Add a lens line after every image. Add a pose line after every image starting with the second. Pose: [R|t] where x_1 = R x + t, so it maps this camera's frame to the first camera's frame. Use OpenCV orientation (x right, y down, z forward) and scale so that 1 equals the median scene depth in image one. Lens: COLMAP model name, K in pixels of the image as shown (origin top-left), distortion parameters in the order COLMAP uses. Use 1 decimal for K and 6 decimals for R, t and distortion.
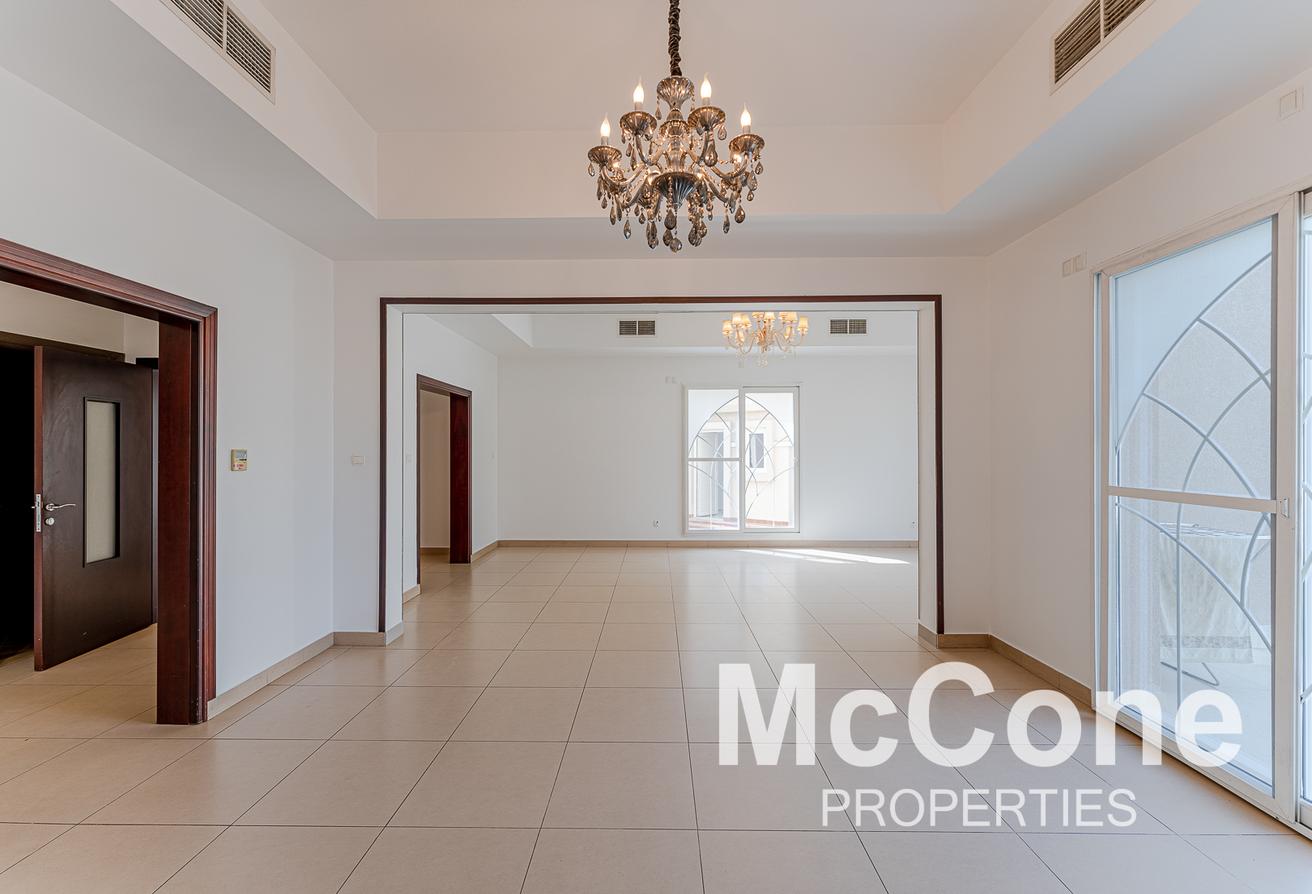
lens RADIAL K [[532.3, 0, 655.1], [0, 532.3, 446.4], [0, 0, 1]] dist [-0.000036, -0.000871]
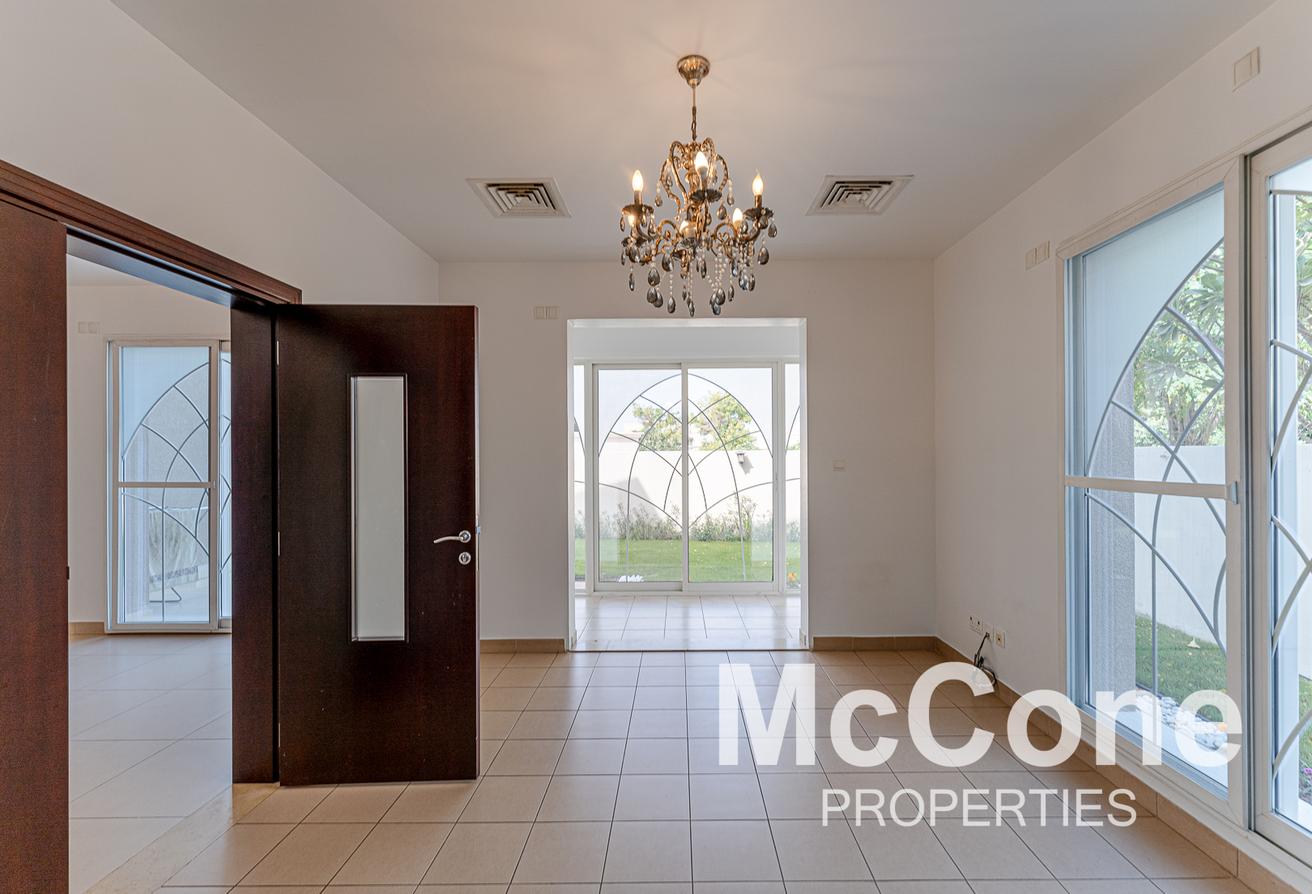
lens RADIAL K [[532.3, 0, 655.9], [0, 532.3, 442.3], [0, 0, 1]] dist [-0.000036, -0.000871]
pose [[0.008852, 0.000316, 0.999961, -0.675617], [0.001971, 0.999998, -0.000334, -0.036602], [-0.999959, 0.001973, 0.008851, -0.572930]]
